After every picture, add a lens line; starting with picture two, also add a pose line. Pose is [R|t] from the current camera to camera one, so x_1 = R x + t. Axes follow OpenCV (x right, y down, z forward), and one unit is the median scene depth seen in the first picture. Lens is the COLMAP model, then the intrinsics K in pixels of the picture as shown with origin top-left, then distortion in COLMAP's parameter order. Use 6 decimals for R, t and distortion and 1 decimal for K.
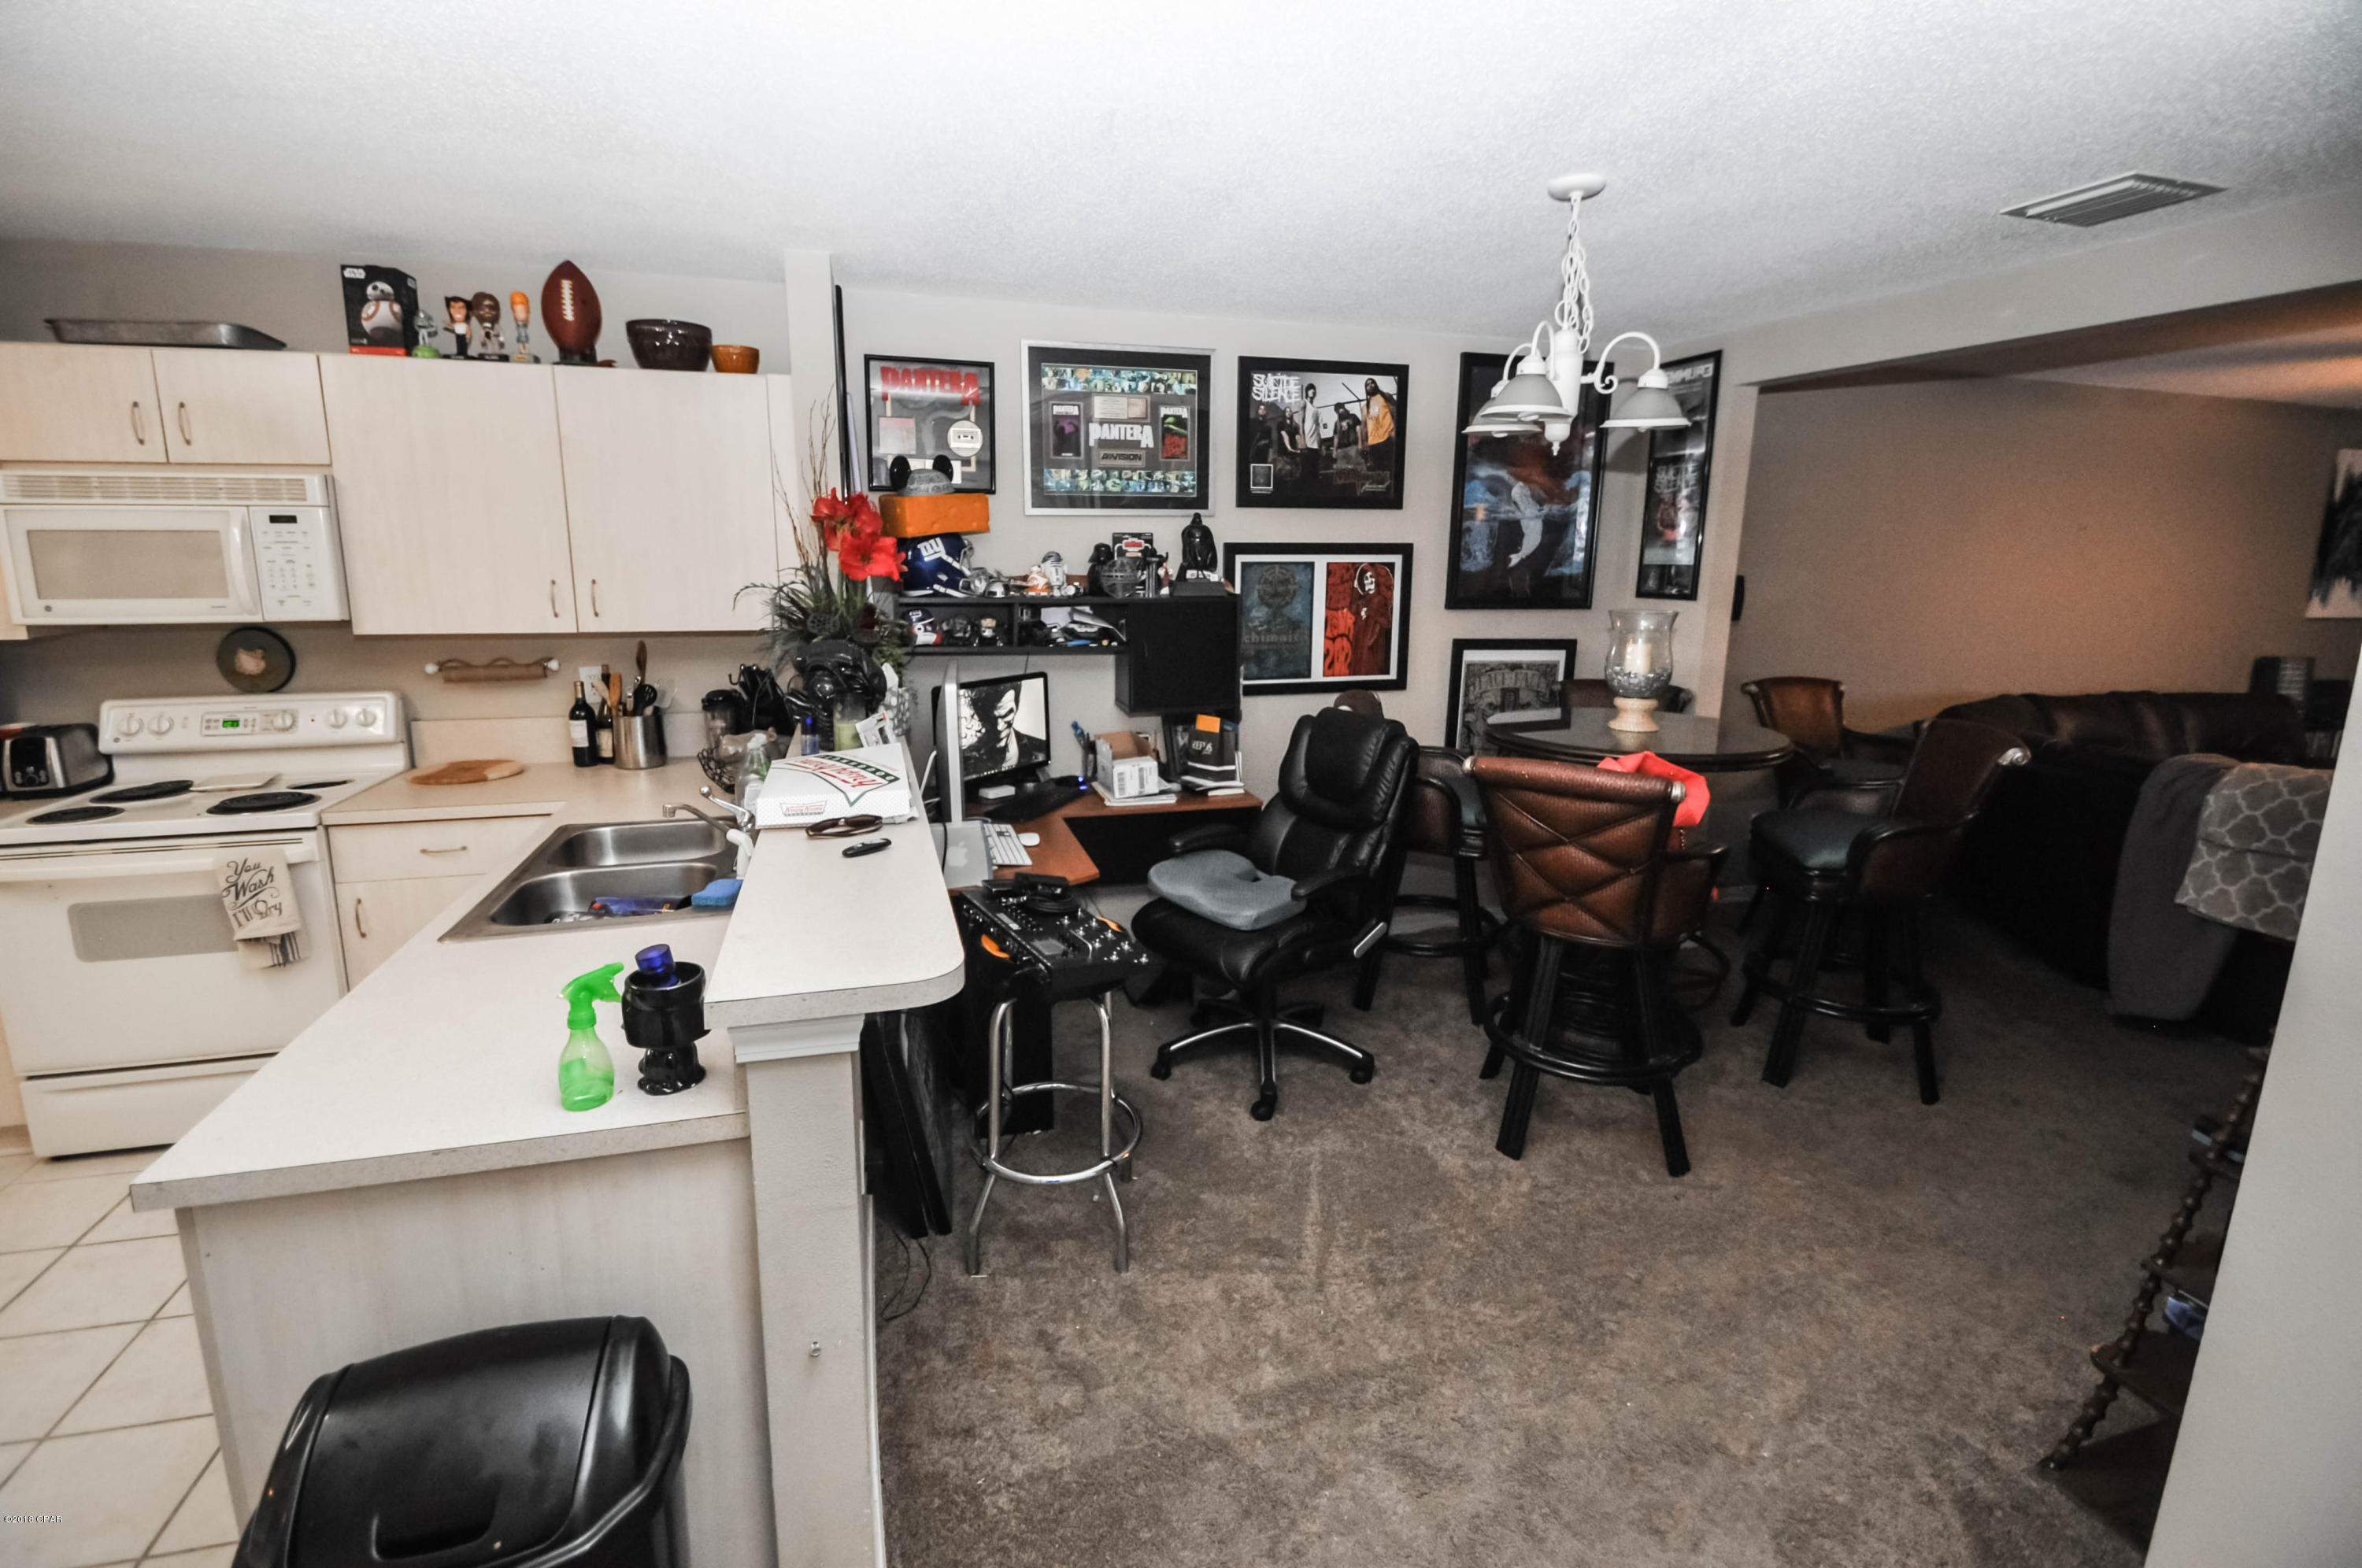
lens RADIAL K [[1028.4, 0, 1153.2], [0, 1028.4, 752.4], [0, 0, 1]] dist [0.010758, -0.015448]
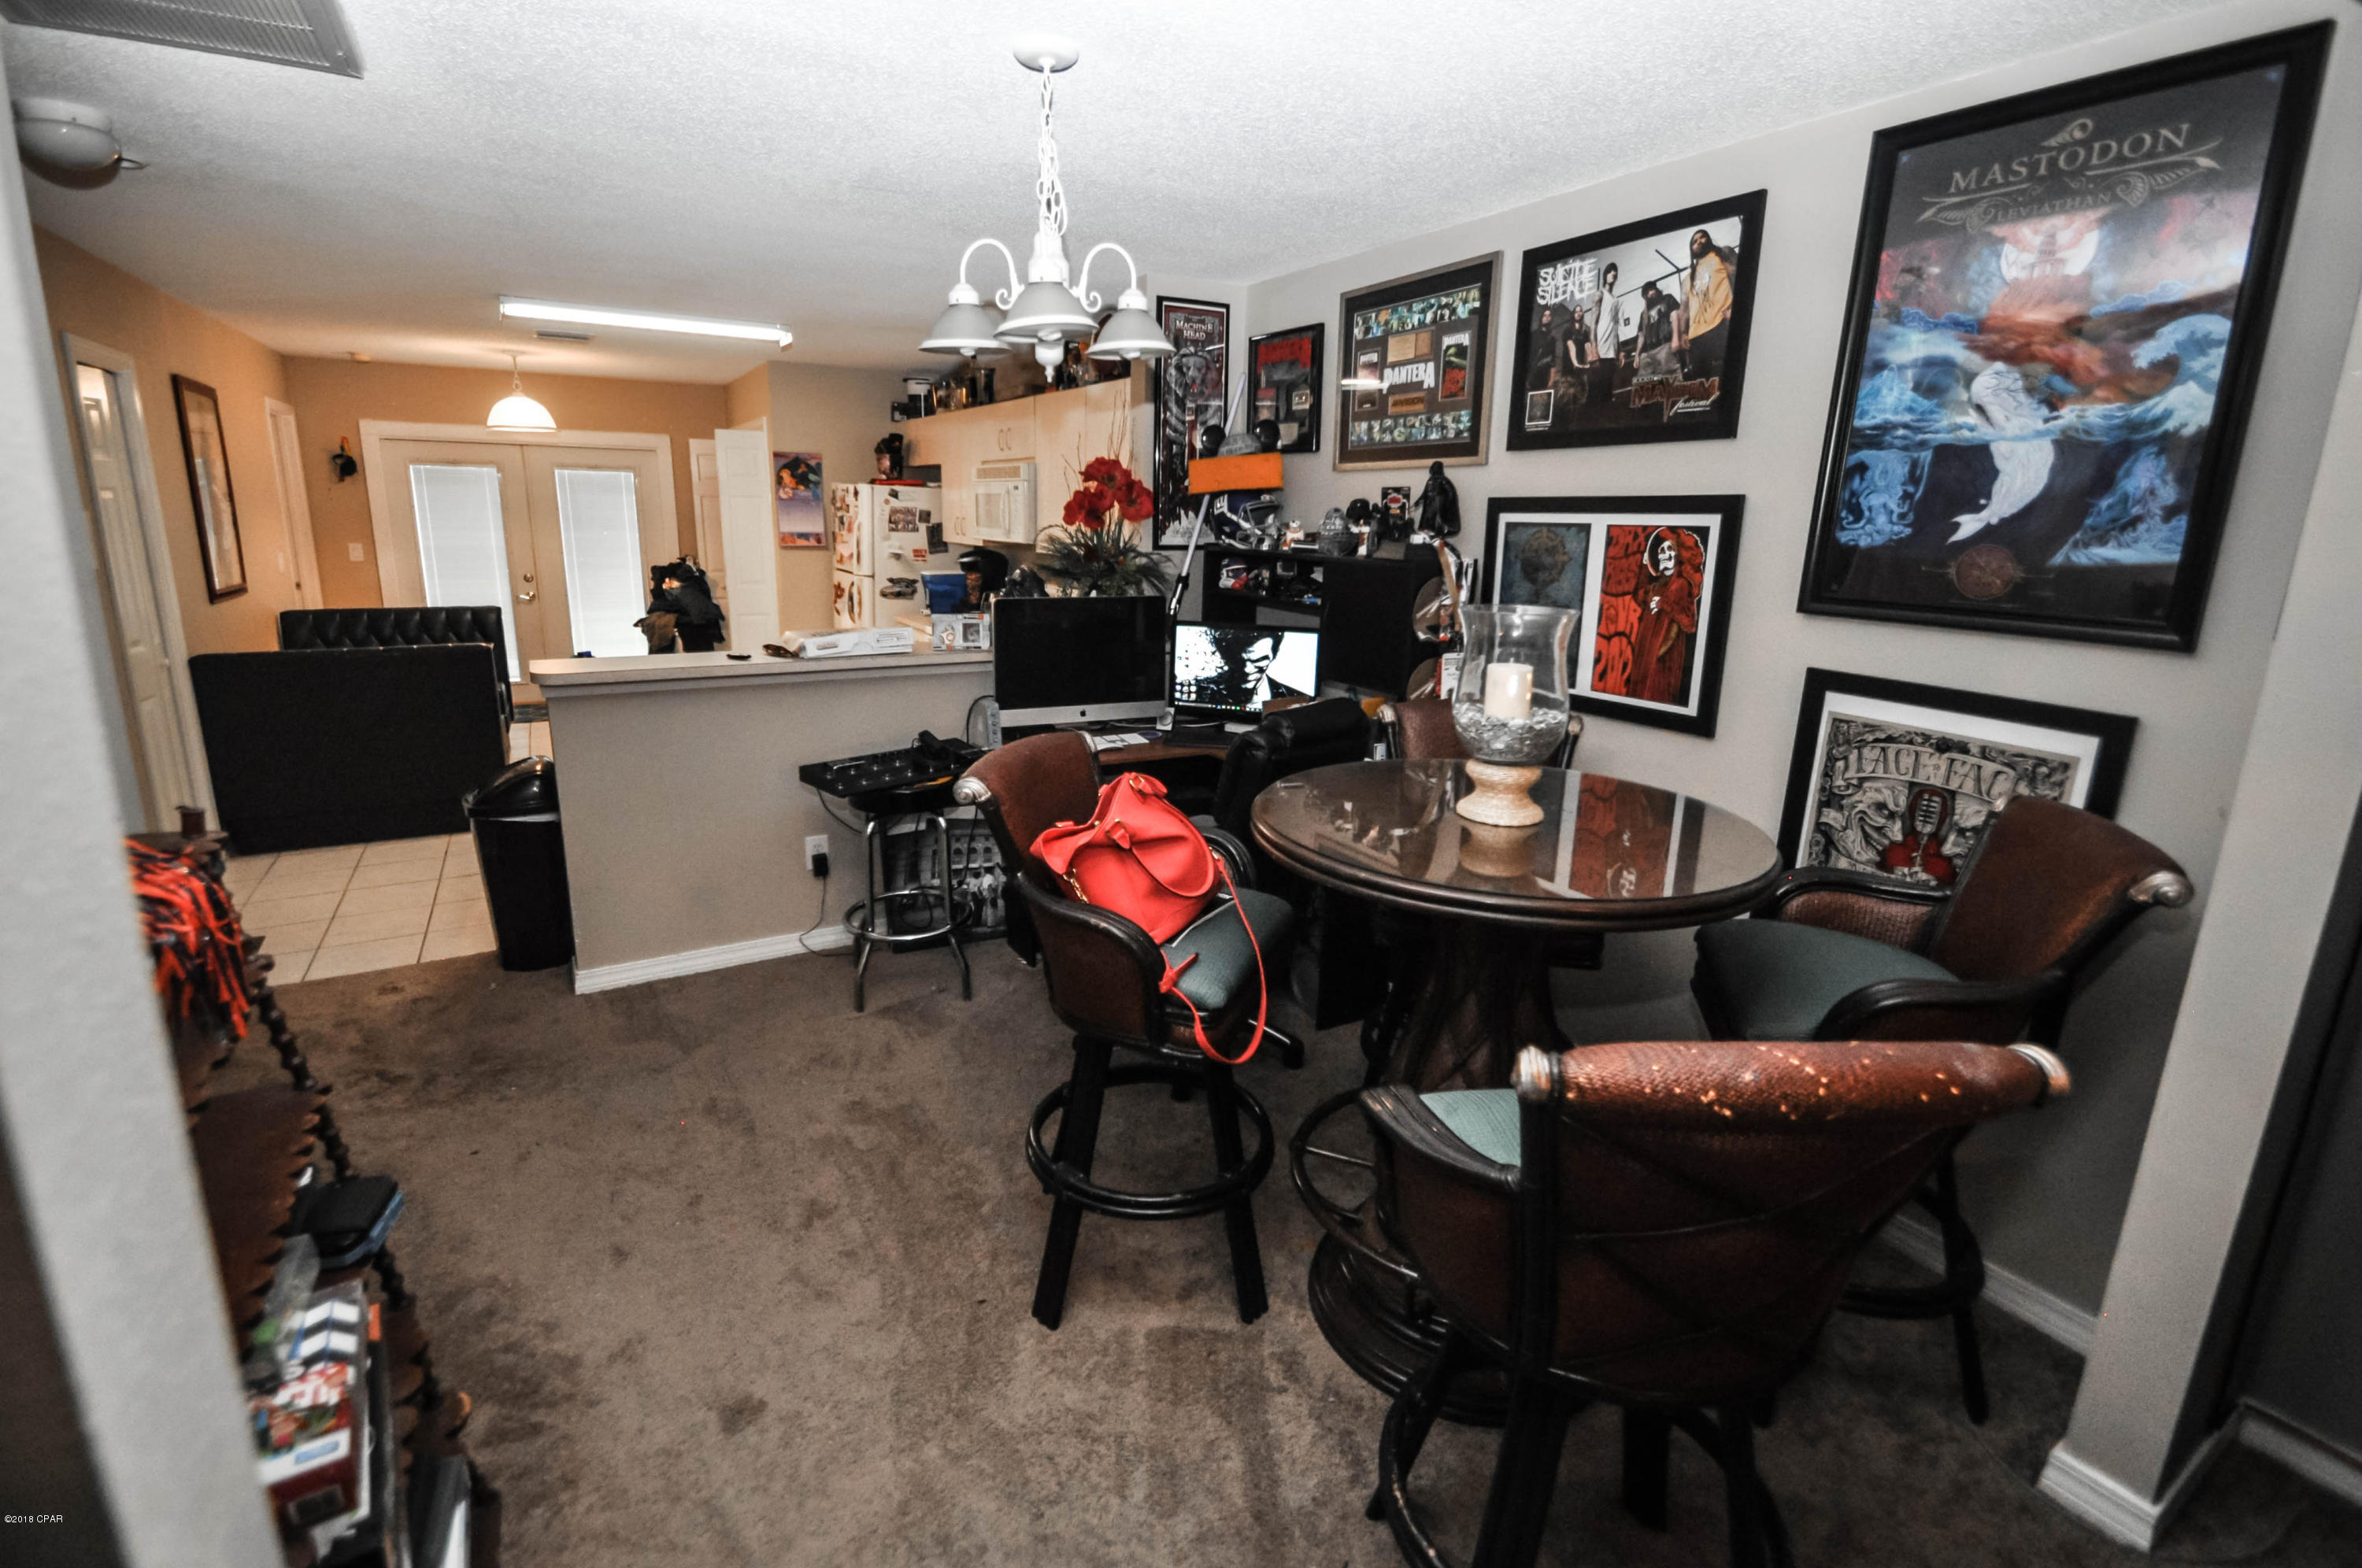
lens RADIAL K [[1038.0, 0, 1156.3], [0, 1038.0, 753.8], [0, 0, 1]] dist [0.019417, -0.015869]
pose [[0.247932, 0.221162, -0.943195, 0.943533], [-0.200018, 0.964302, 0.173533, -0.117313], [0.947904, 0.145632, 0.283317, 0.650064]]
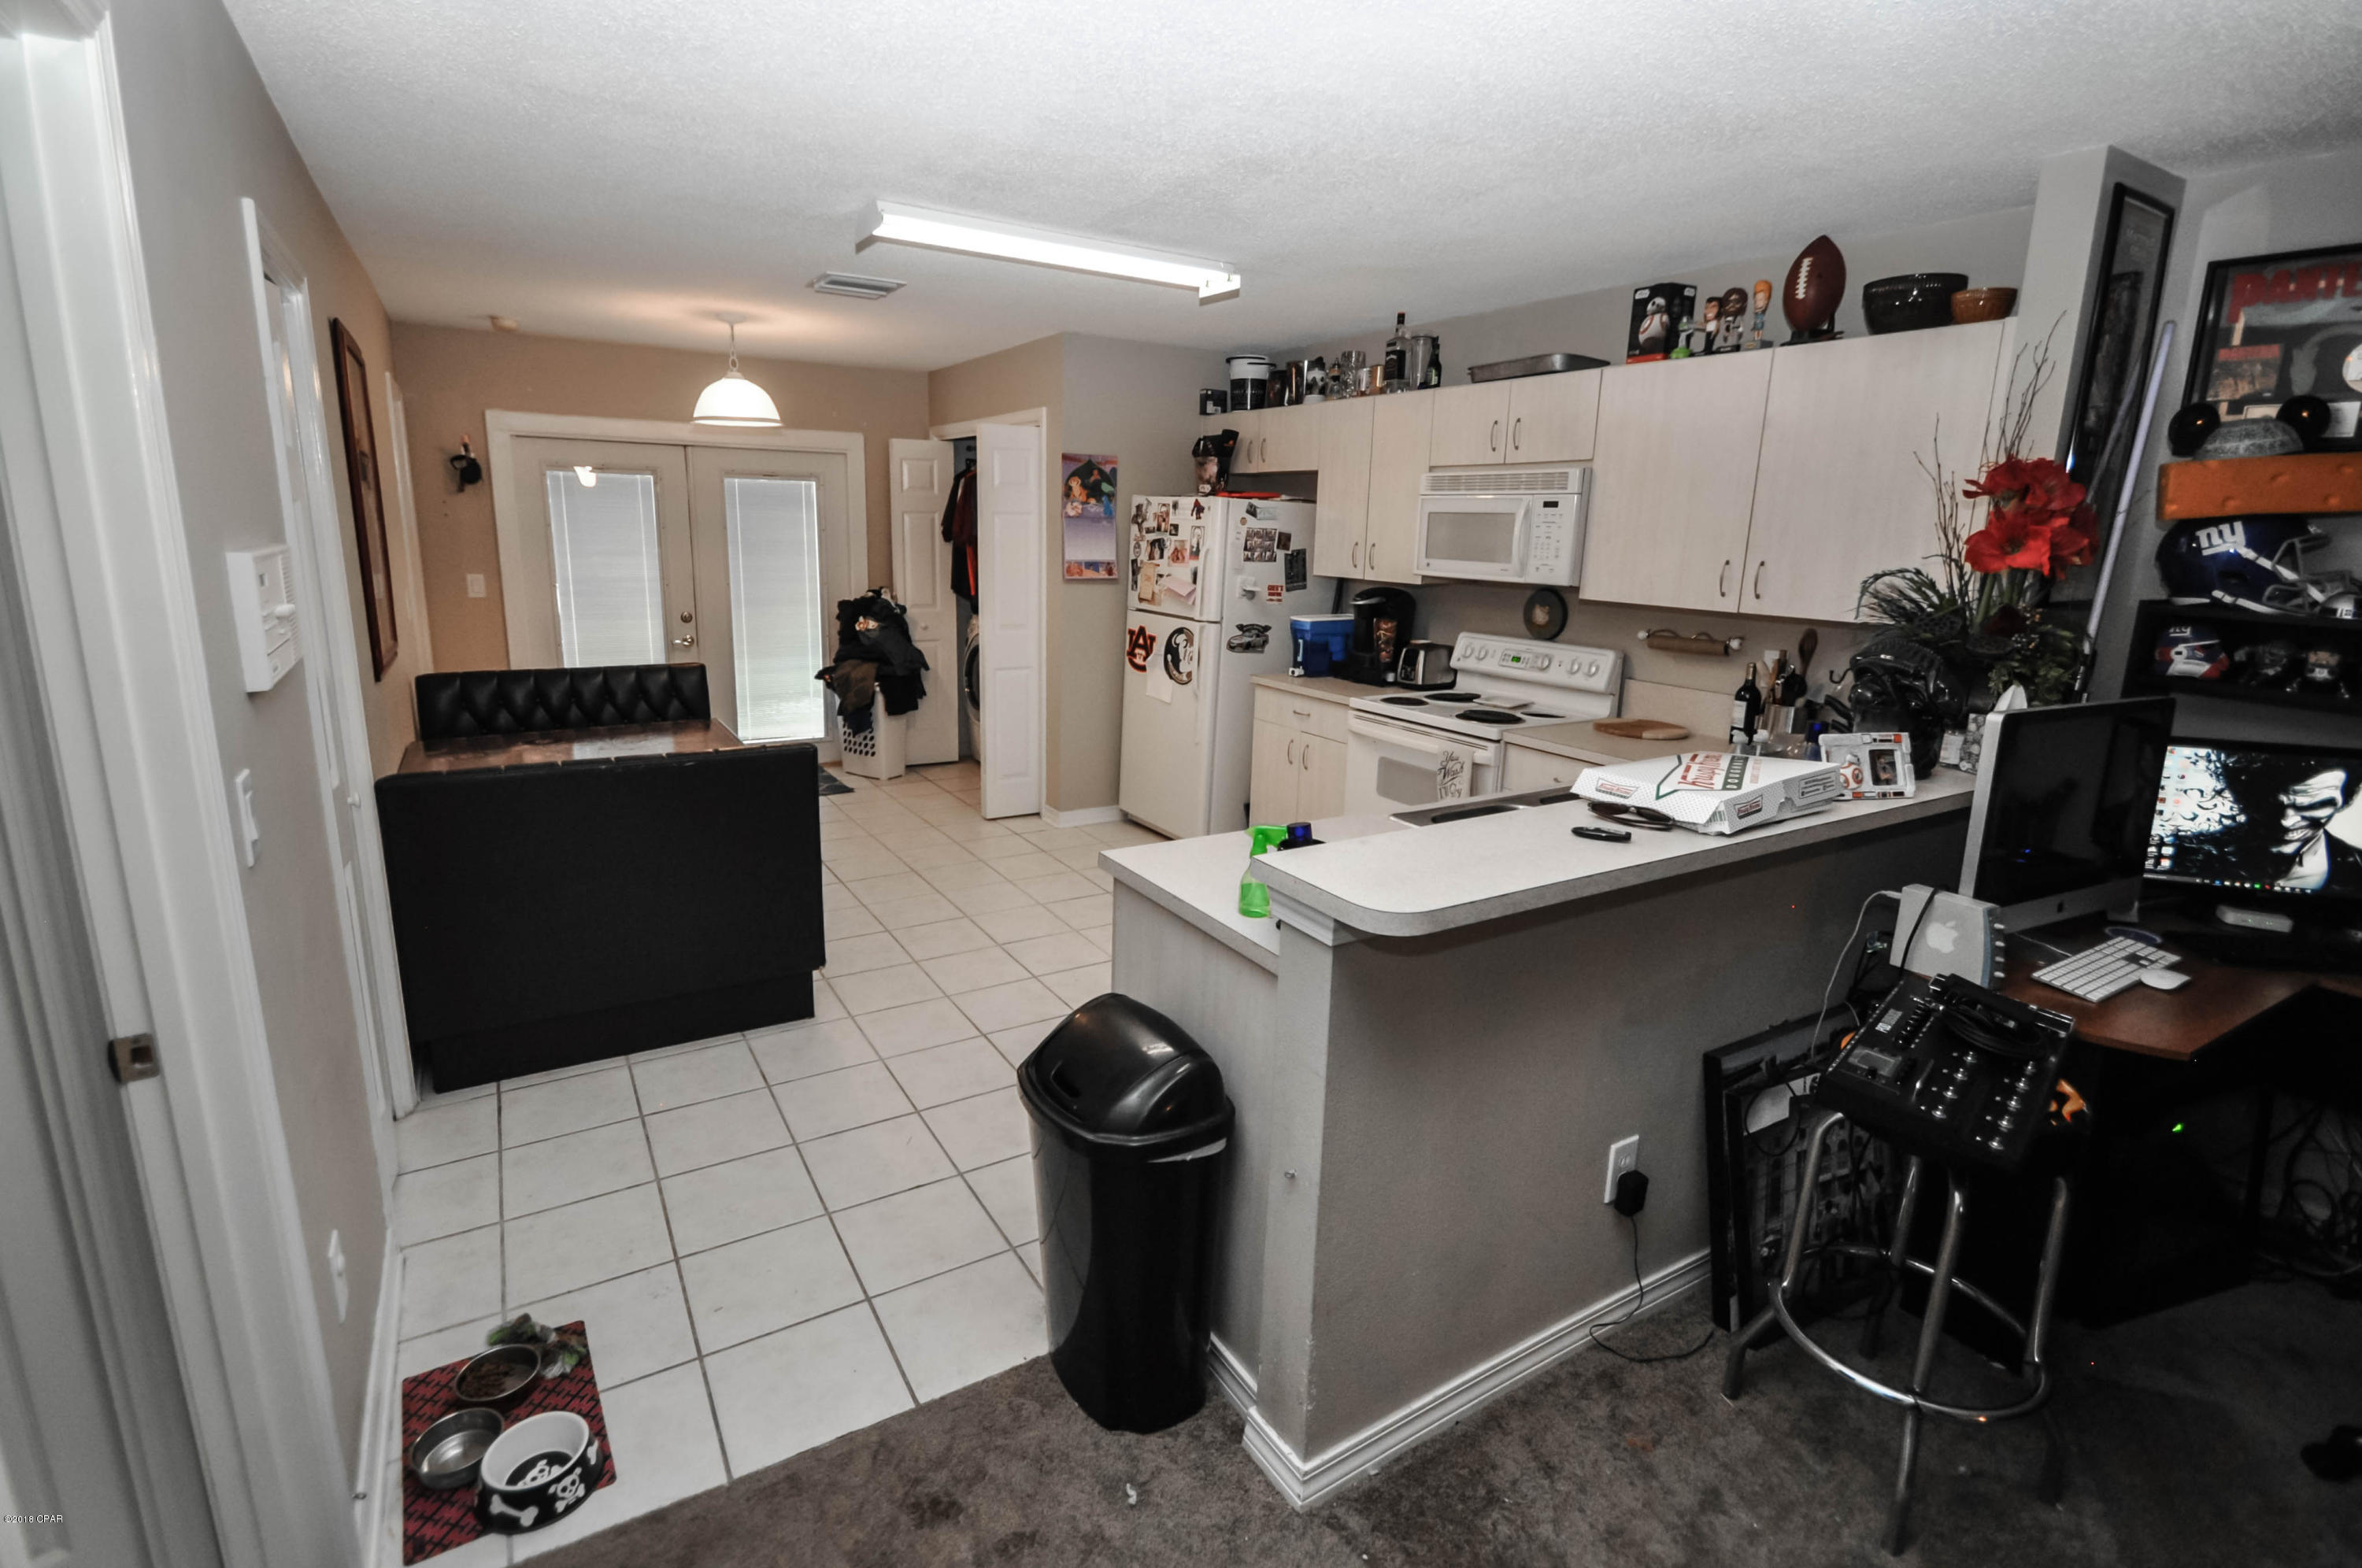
lens RADIAL K [[1072.1, 0, 1161.5], [0, 1072.1, 754.6], [0, 0, 1]] dist [0.005436, -0.010556]
pose [[0.265230, 0.204638, -0.942219, 0.293282], [-0.201841, 0.967350, 0.153279, -0.026943], [0.942822, 0.149524, 0.297875, 0.160052]]
